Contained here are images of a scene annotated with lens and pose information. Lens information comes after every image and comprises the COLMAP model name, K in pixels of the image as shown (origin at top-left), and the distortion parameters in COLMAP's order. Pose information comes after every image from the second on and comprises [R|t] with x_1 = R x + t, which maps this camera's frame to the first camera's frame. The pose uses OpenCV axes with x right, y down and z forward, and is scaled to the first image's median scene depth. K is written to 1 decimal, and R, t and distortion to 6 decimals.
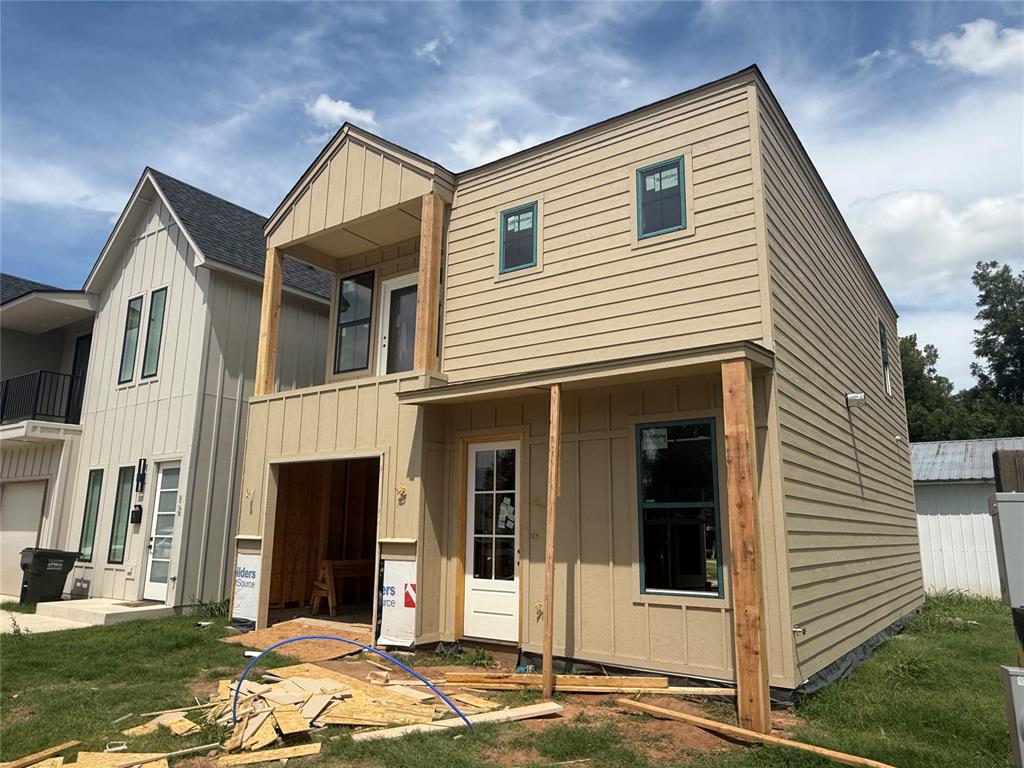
lens RADIAL K [[705.6, 0, 512.0], [0, 705.6, 384.0], [0, 0, 1]] dist [0.003977, -0.000734]
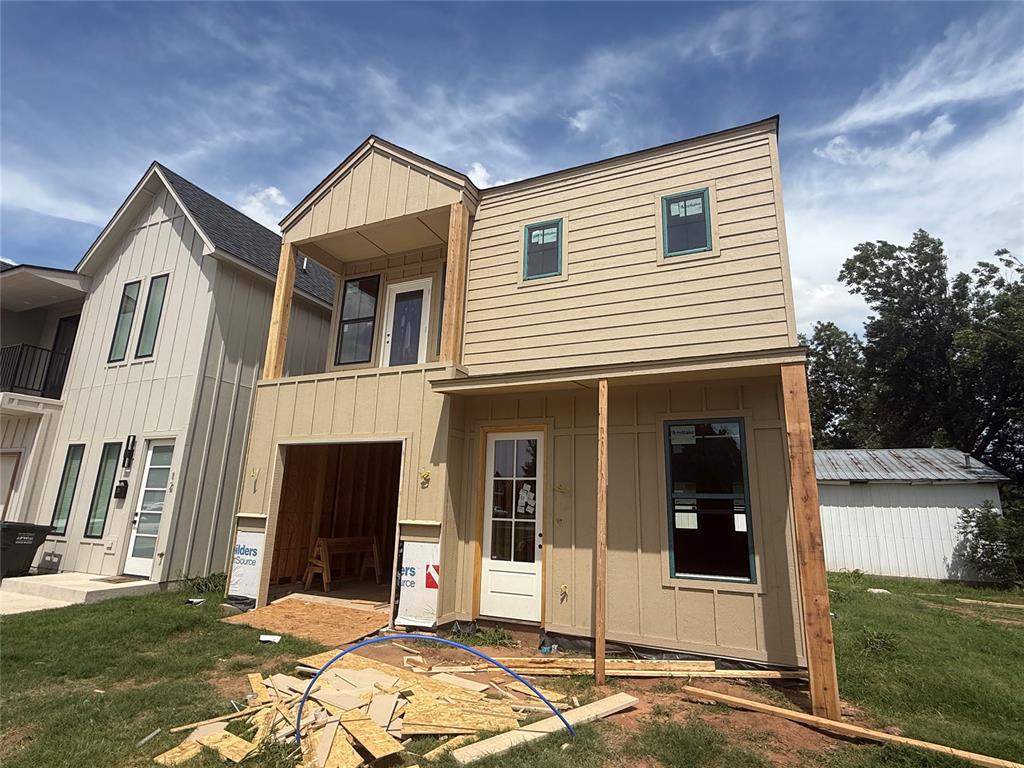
lens RADIAL K [[531.1, 0, 509.1], [0, 531.1, 381.5], [0, 0, 1]] dist [0.001239, 0.000832]
pose [[0.981539, 0.063704, 0.180340, -0.180033], [-0.058003, 0.997641, -0.036716, 0.033838], [-0.182253, 0.025578, 0.982919, 0.192657]]
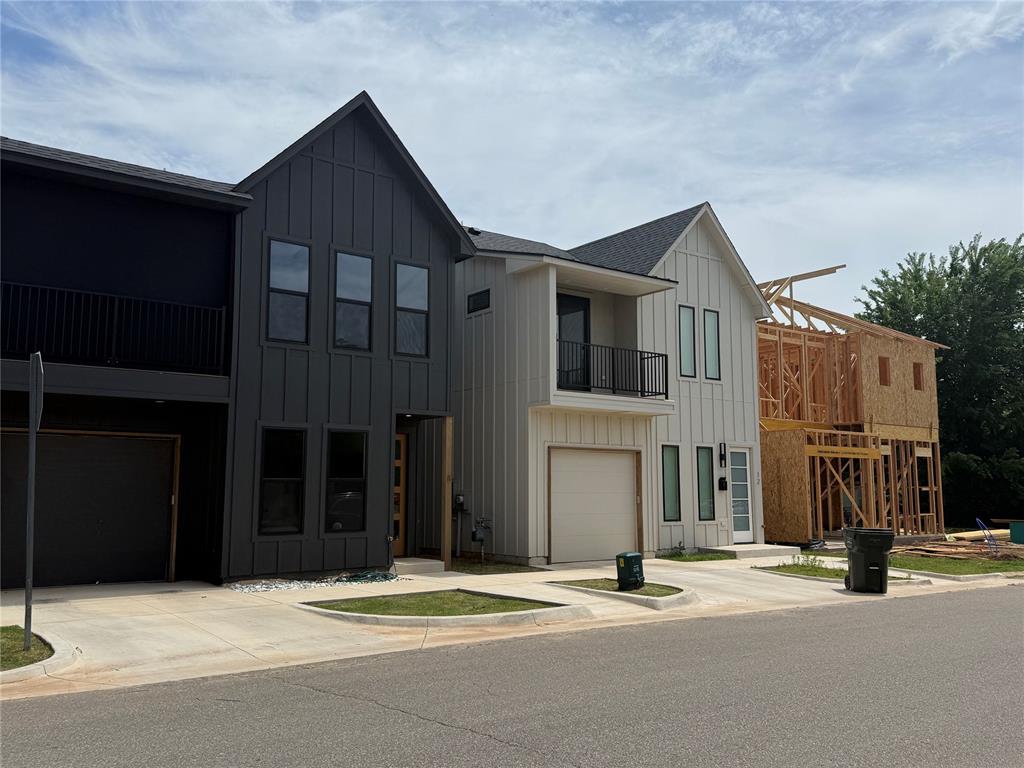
lens RADIAL K [[883.3, 0, 512.0], [0, 883.3, 384.0], [0, 0, 1]] dist [0.002018, 0.000373]
pose [[0.307565, 0.109089, 0.945253, -3.157928], [-0.194176, 0.979698, -0.049883, 0.220693], [-0.931504, -0.168203, 0.322503, 1.189483]]
